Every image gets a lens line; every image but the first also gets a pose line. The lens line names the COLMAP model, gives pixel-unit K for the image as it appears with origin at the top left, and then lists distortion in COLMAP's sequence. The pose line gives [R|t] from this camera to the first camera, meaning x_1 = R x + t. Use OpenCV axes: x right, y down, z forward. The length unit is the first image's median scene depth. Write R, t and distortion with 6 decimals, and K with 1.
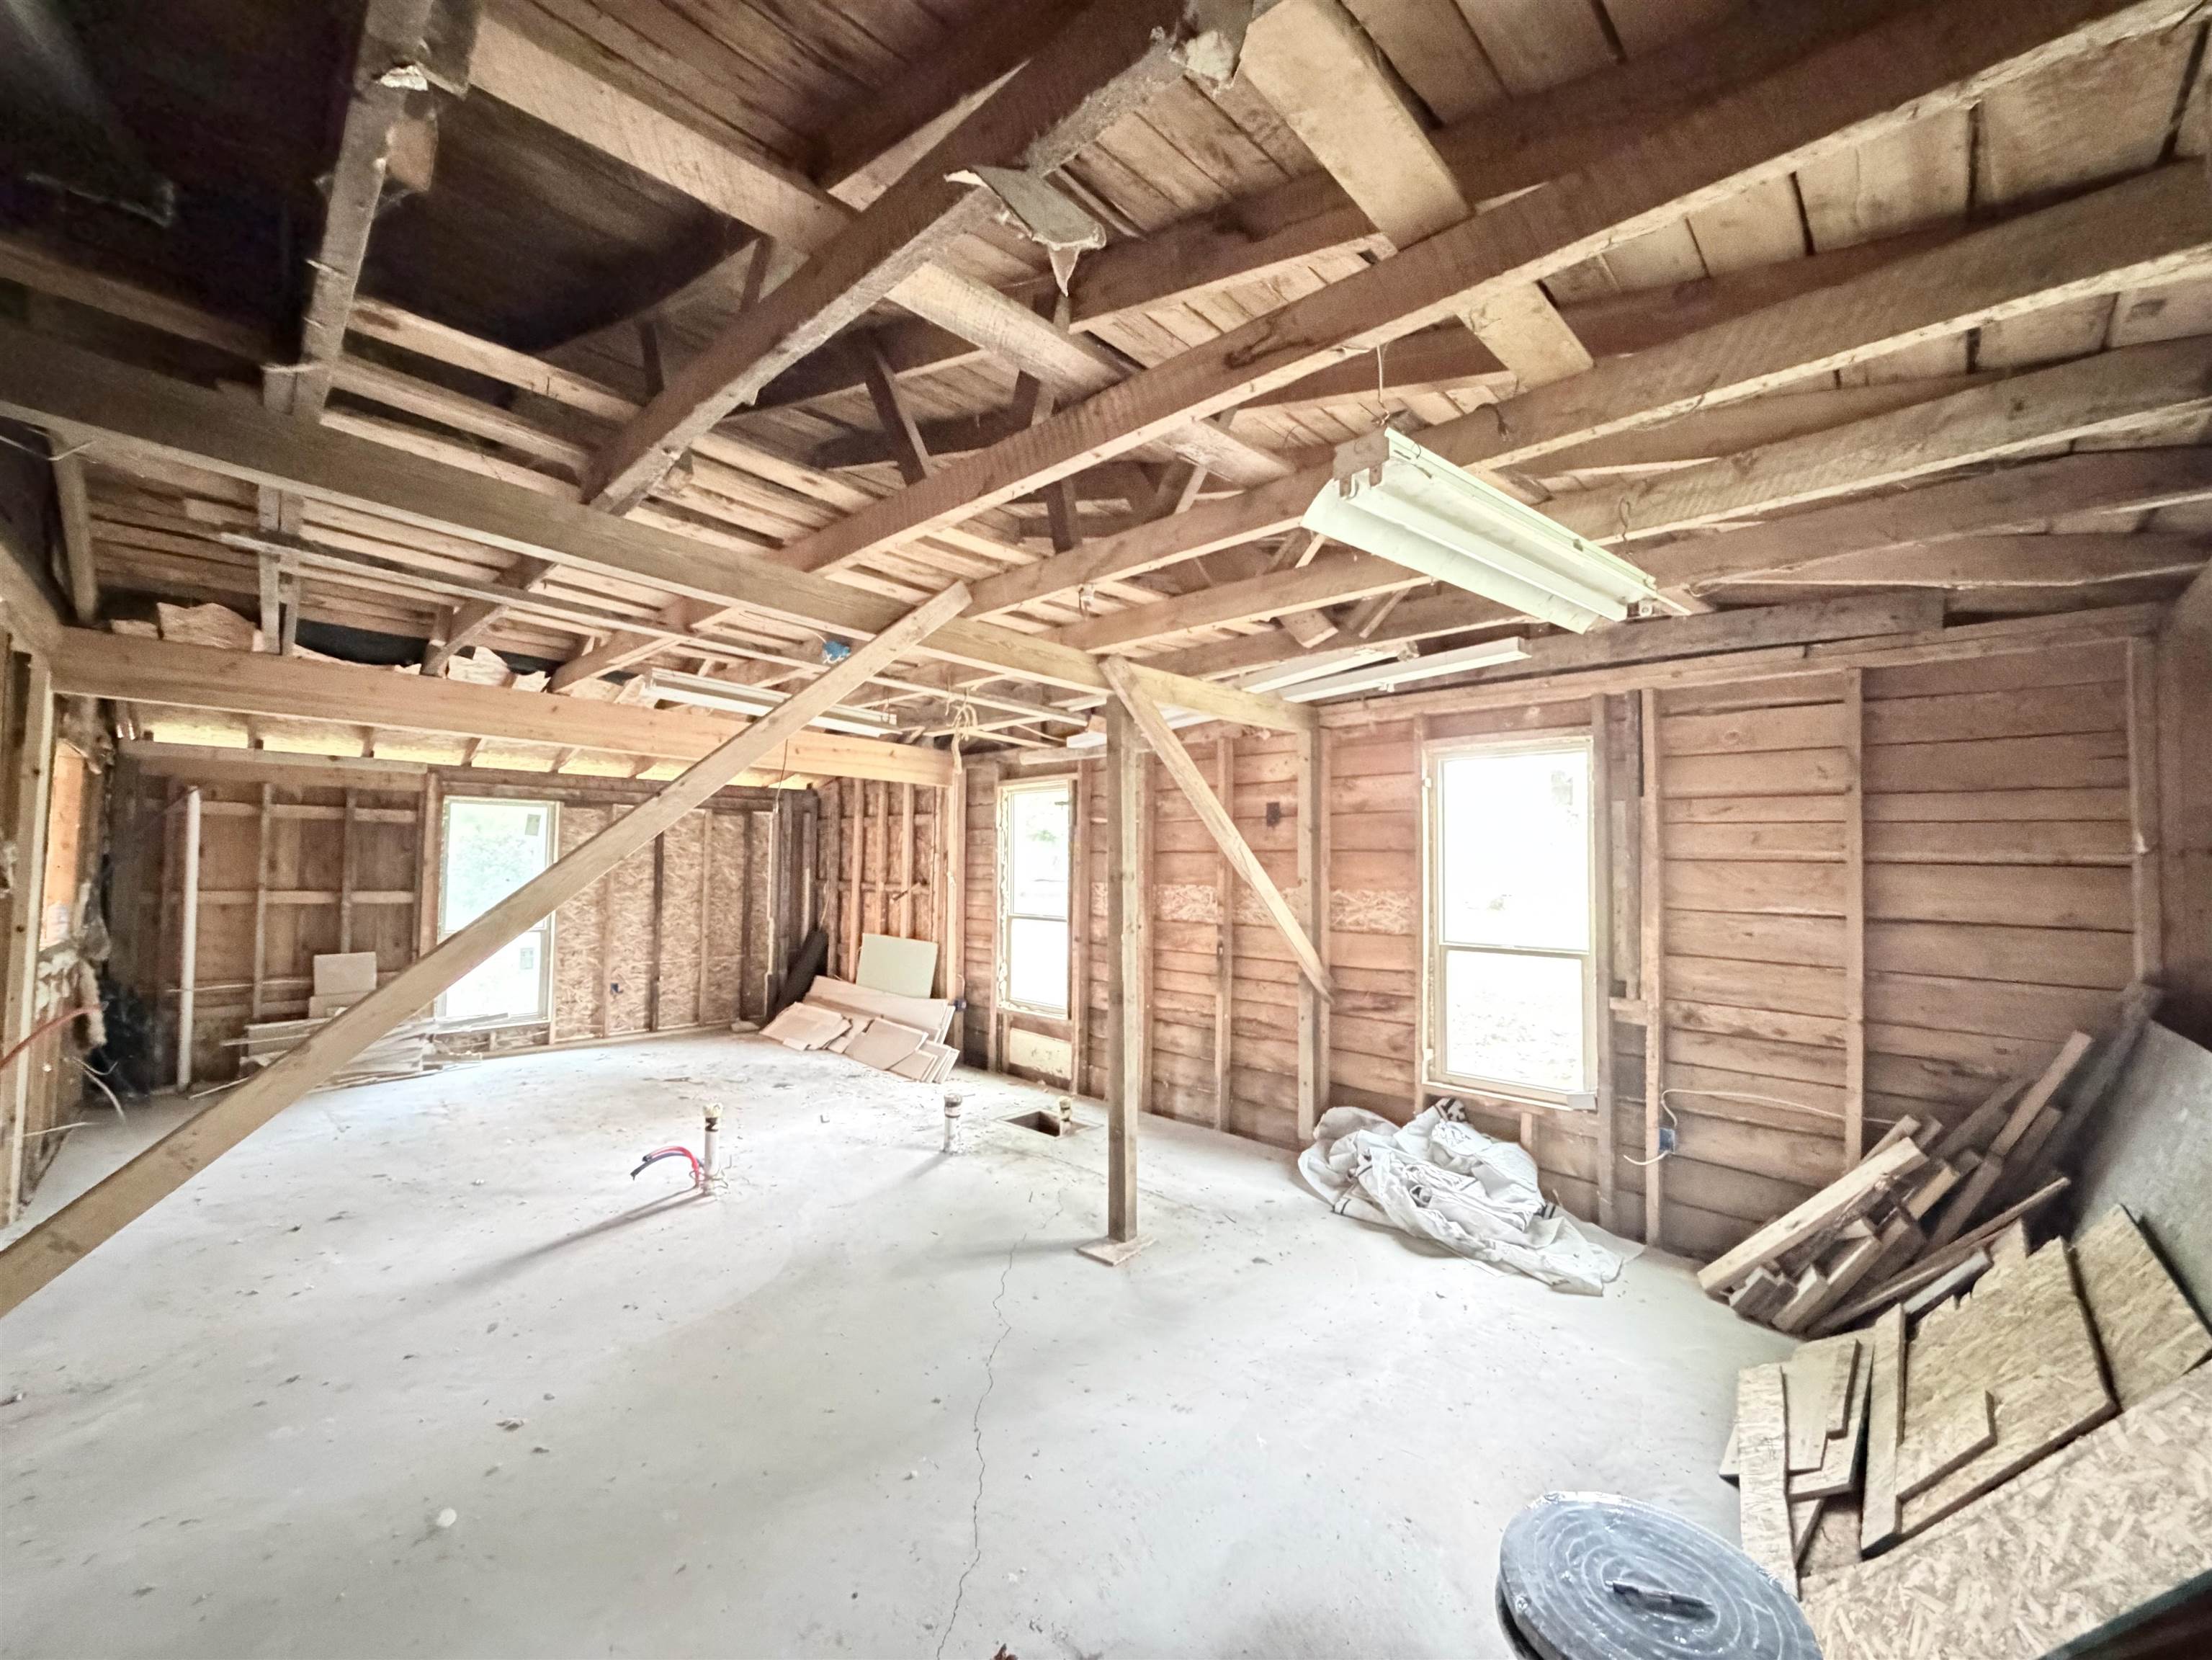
lens RADIAL K [[864.7, 0, 1097.9], [0, 864.7, 830.5], [0, 0, 1]] dist [-0.002885, -0.000036]
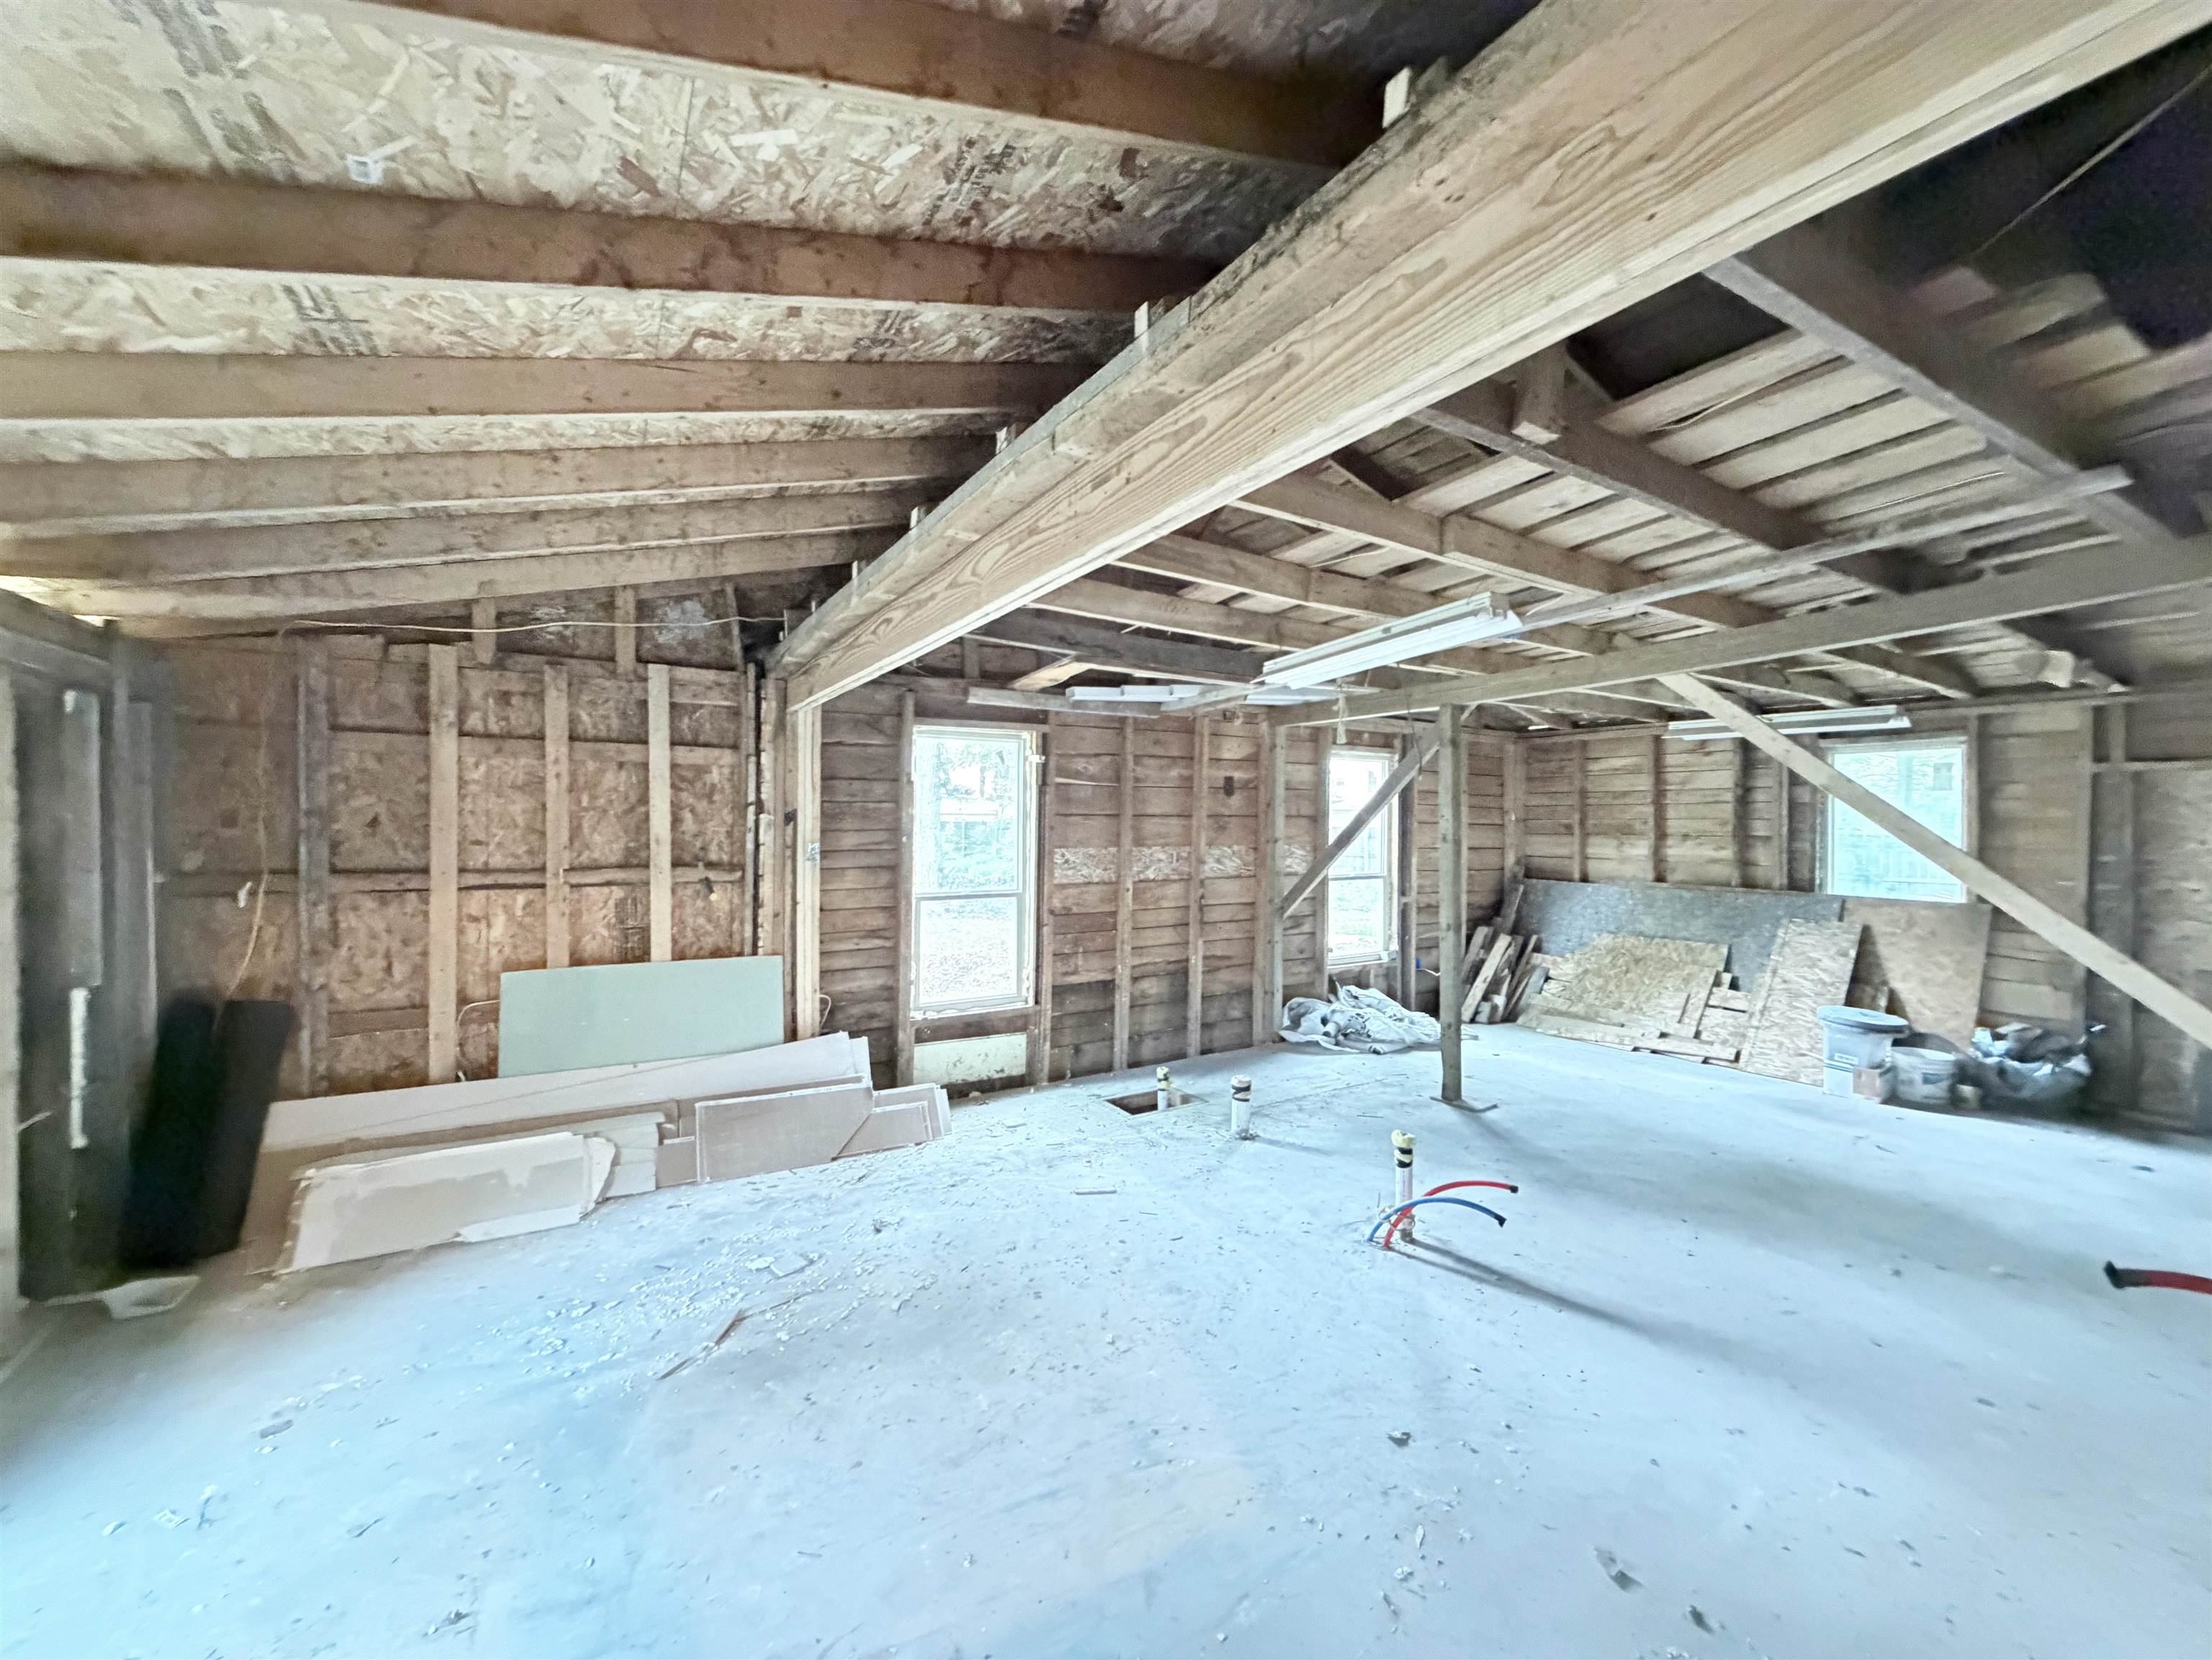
lens RADIAL K [[864.7, 0, 1104.0], [0, 864.7, 837.2], [0, 0, 1]] dist [-0.002885, -0.000036]
pose [[0.259337, -0.023564, 0.965500, -1.004946], [-0.037229, 0.998715, 0.034374, 0.017537], [-0.965069, -0.044859, 0.258126, 0.831947]]
